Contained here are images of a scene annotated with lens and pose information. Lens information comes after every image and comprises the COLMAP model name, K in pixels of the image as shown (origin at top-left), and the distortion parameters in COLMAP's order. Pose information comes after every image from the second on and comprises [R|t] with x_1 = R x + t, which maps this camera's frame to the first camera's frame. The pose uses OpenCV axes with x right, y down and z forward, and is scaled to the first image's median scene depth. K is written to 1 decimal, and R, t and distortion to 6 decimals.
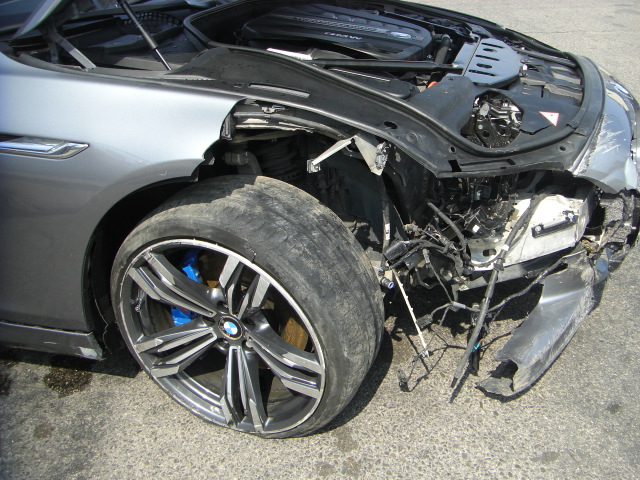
lens RADIAL K [[726.9, 0, 372.4], [0, 726.9, 207.2], [0, 0, 1]] dist [-0.182102, 0.132010]
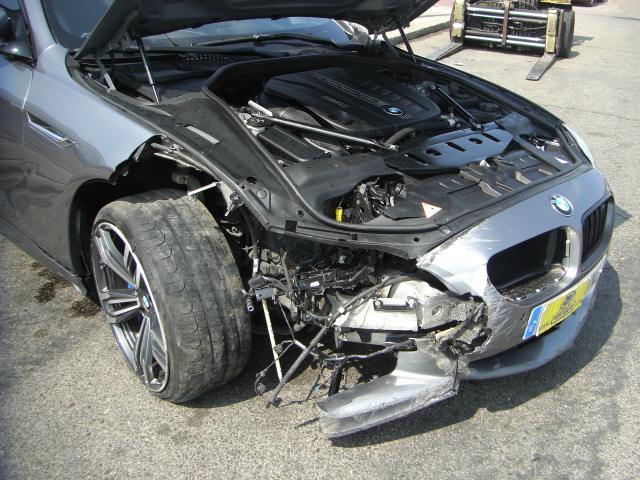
lens RADIAL K [[726.9, 0, 372.4], [0, 726.9, 207.2], [0, 0, 1]] dist [-0.182102, 0.132010]
pose [[0.871216, 0.251964, -0.421303, 0.682957], [-0.272654, 0.962043, 0.011536, -0.128207], [0.408218, 0.104820, 0.906847, -0.029748]]
